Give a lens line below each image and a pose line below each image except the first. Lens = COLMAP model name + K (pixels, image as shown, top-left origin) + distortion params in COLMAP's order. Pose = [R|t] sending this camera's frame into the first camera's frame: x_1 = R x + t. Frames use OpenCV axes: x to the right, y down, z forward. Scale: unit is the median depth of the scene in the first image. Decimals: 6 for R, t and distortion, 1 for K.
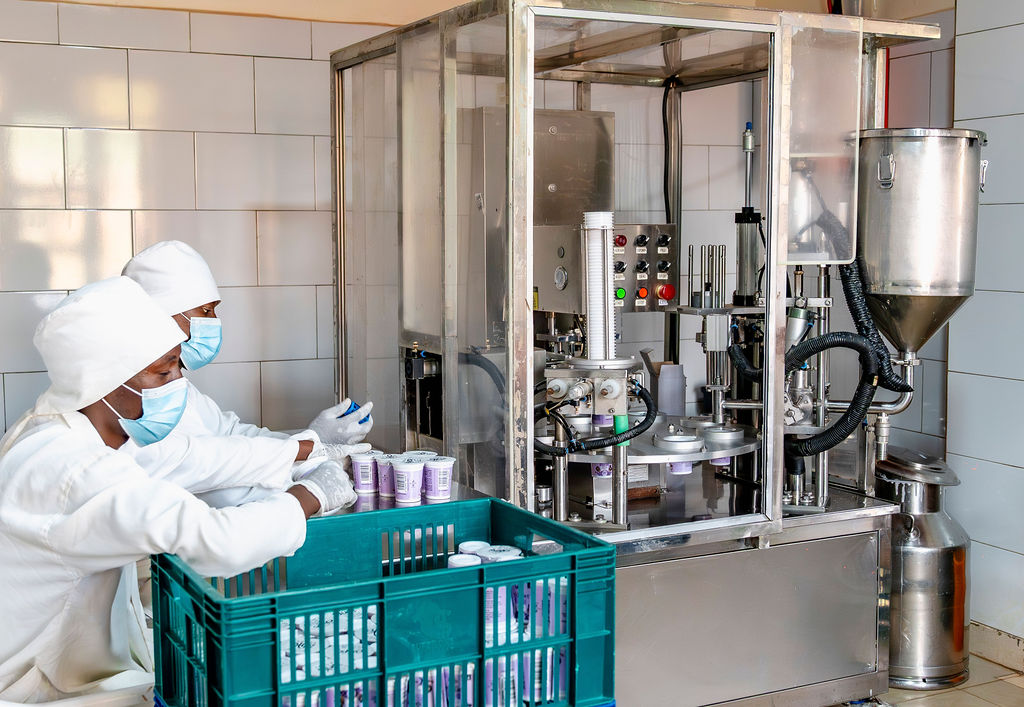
lens RADIAL K [[1275.7, 0, 526.2], [0, 1275.7, 351.2], [0, 0, 1]] dist [-0.003546, -0.007338]
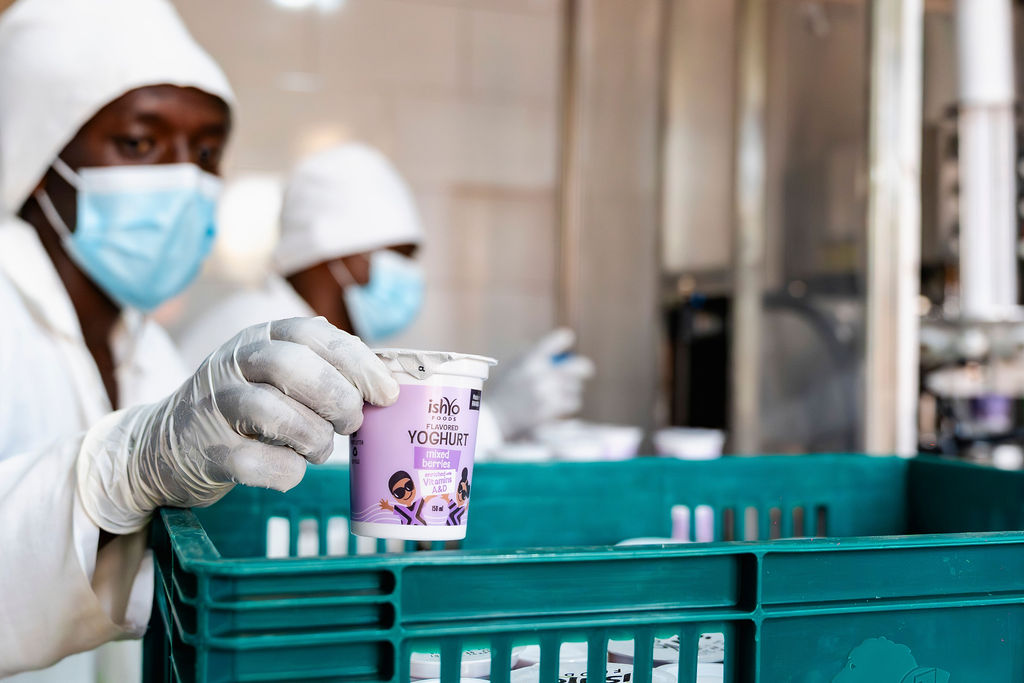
lens RADIAL K [[1270.9, 0, 534.8], [0, 1270.9, 323.7], [0, 0, 1]] dist [-0.003875, -0.013832]
pose [[0.987999, 0.017628, -0.153451, -0.063420], [-0.035549, 0.992748, -0.114837, 0.088057], [0.150314, 0.118914, 0.981461, 0.371345]]
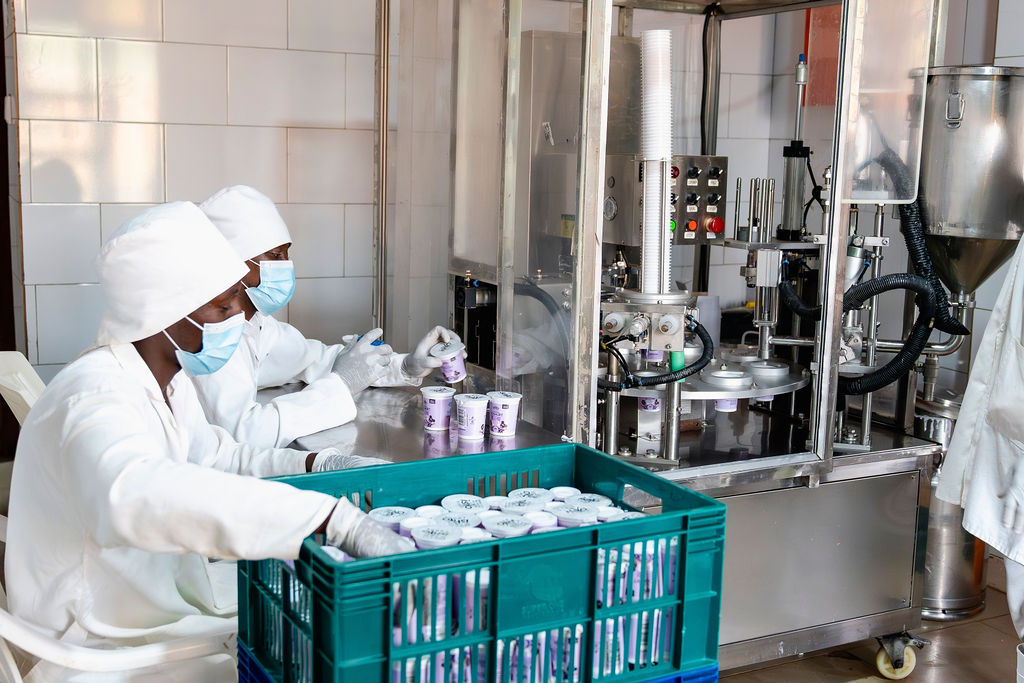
lens RADIAL K [[1209.6, 0, 512.0], [0, 1209.6, 341.5], [0, 0, 1]] dist [-0.009108, 0.012905]
pose [[0.999572, 0.026450, 0.012526, -0.063040], [-0.027225, 0.997417, 0.066464, -0.015579], [-0.010735, -0.066776, 0.997710, 0.061553]]
